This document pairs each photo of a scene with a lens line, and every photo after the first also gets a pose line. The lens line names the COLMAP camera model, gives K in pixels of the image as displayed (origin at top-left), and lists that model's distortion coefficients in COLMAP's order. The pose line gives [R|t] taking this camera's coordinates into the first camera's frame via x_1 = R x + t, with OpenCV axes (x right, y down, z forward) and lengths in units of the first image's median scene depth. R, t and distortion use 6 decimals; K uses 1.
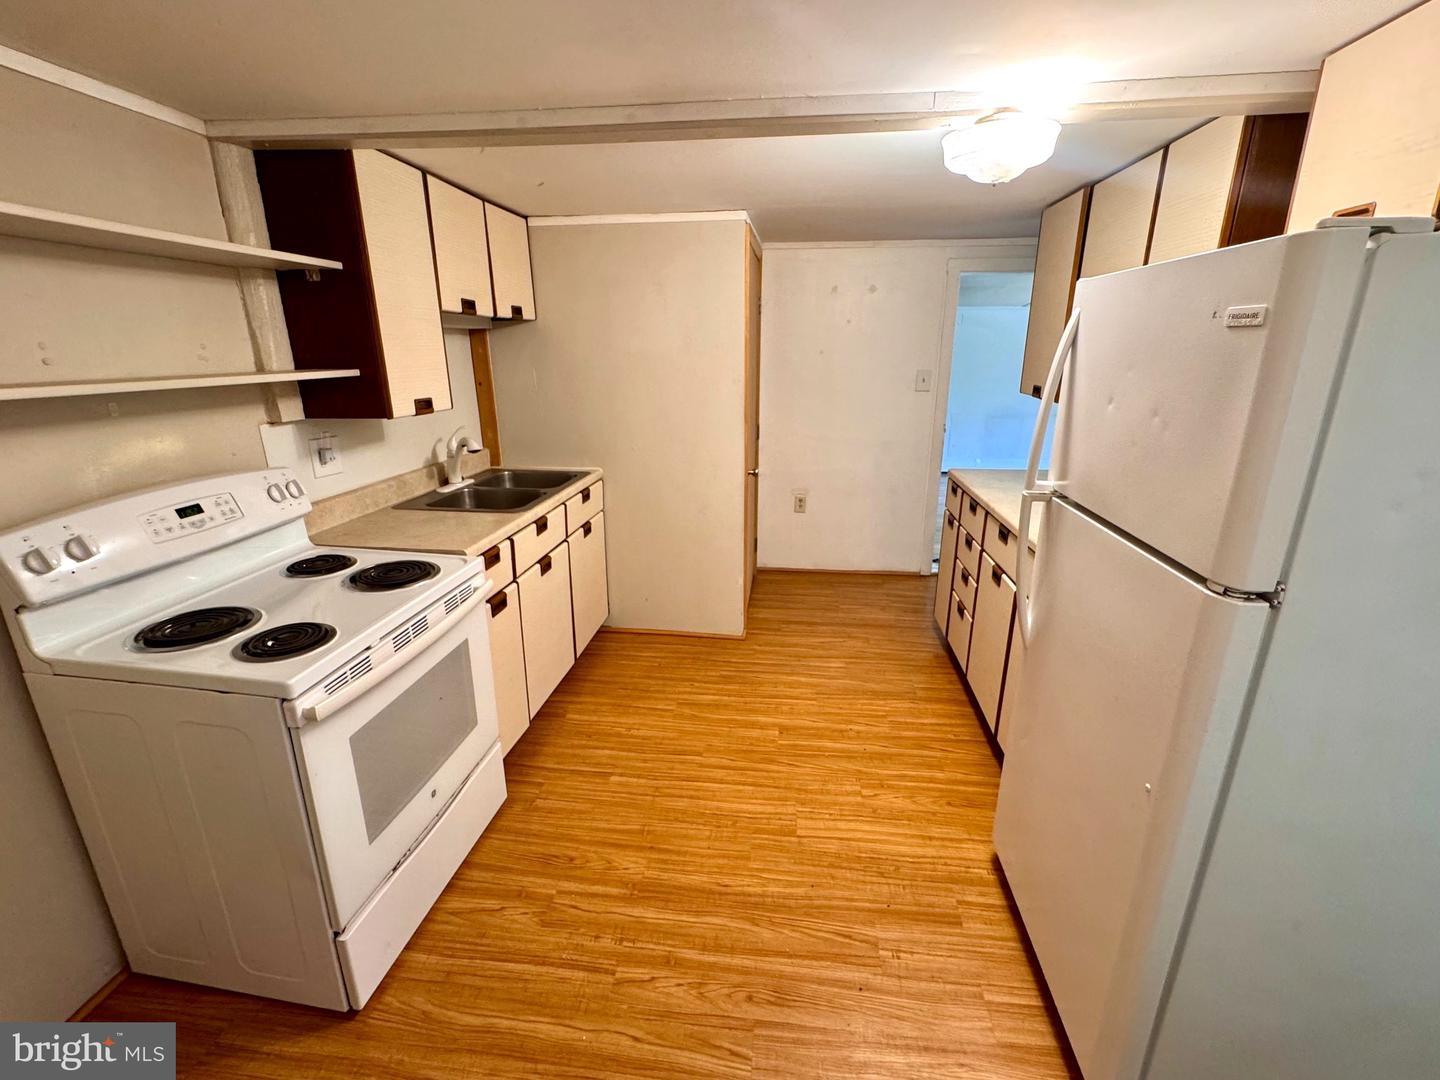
lens RADIAL K [[627.5, 0, 722.5], [0, 627.5, 540.1], [0, 0, 1]] dist [-0.009952, 0.000583]
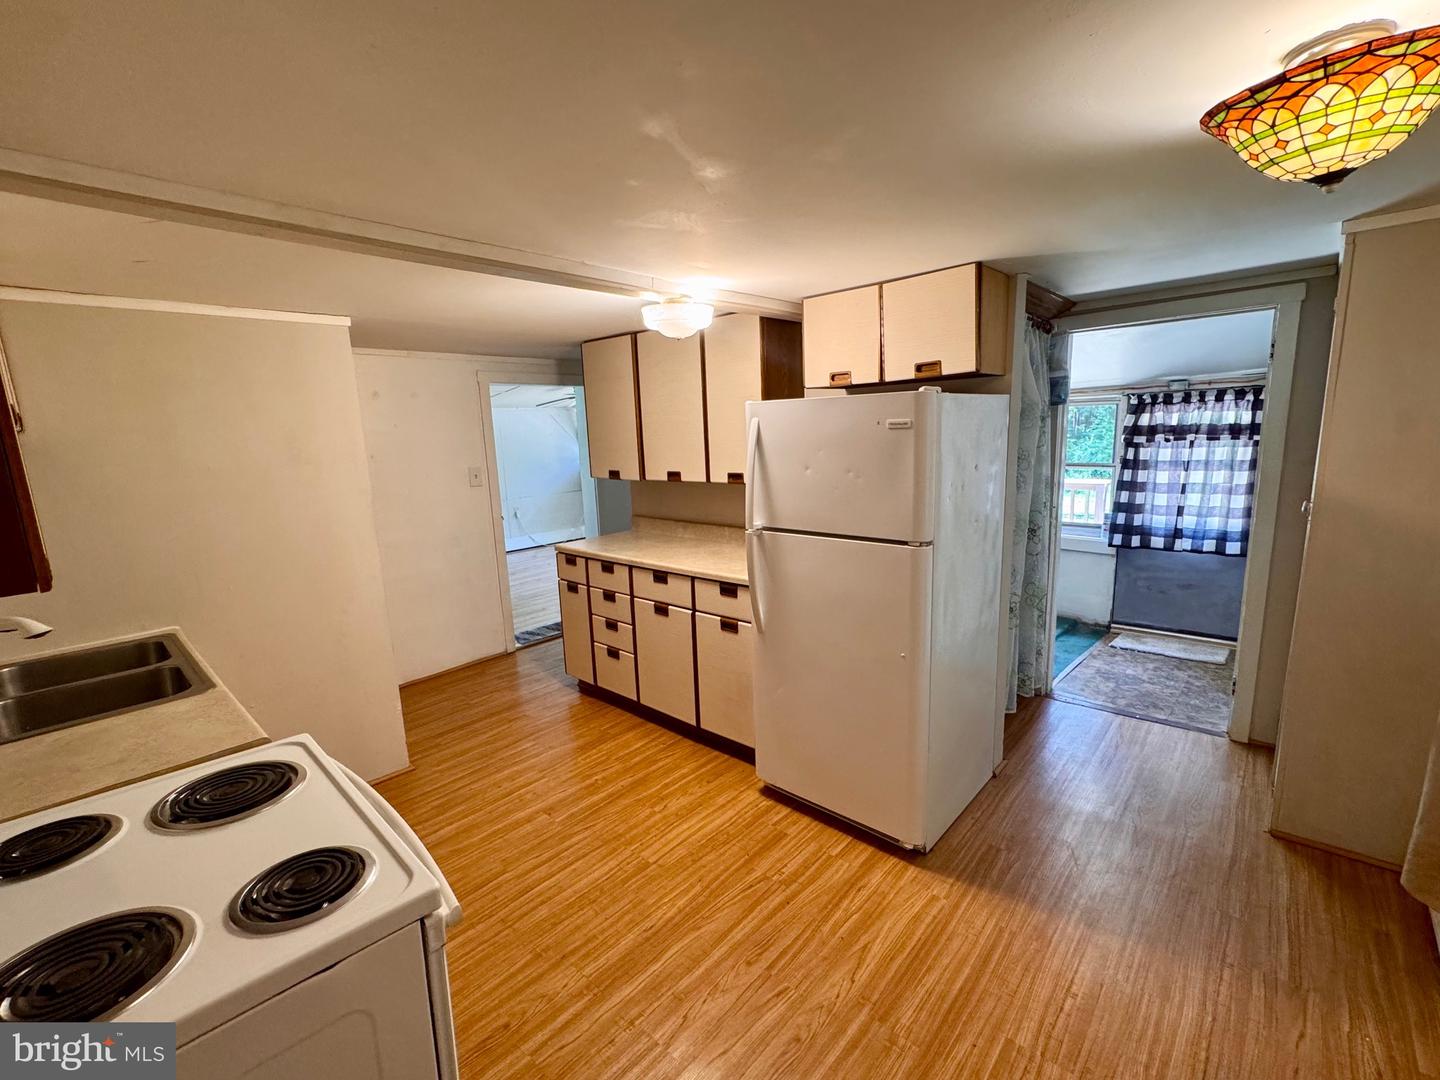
lens RADIAL K [[627.5, 0, 713.7], [0, 627.5, 541.5], [0, 0, 1]] dist [-0.009952, 0.000583]
pose [[0.584543, -0.163594, 0.794699, -0.645191], [0.275496, 0.961290, -0.004754, -0.055074], [-0.763159, 0.221715, 0.606985, 0.100262]]
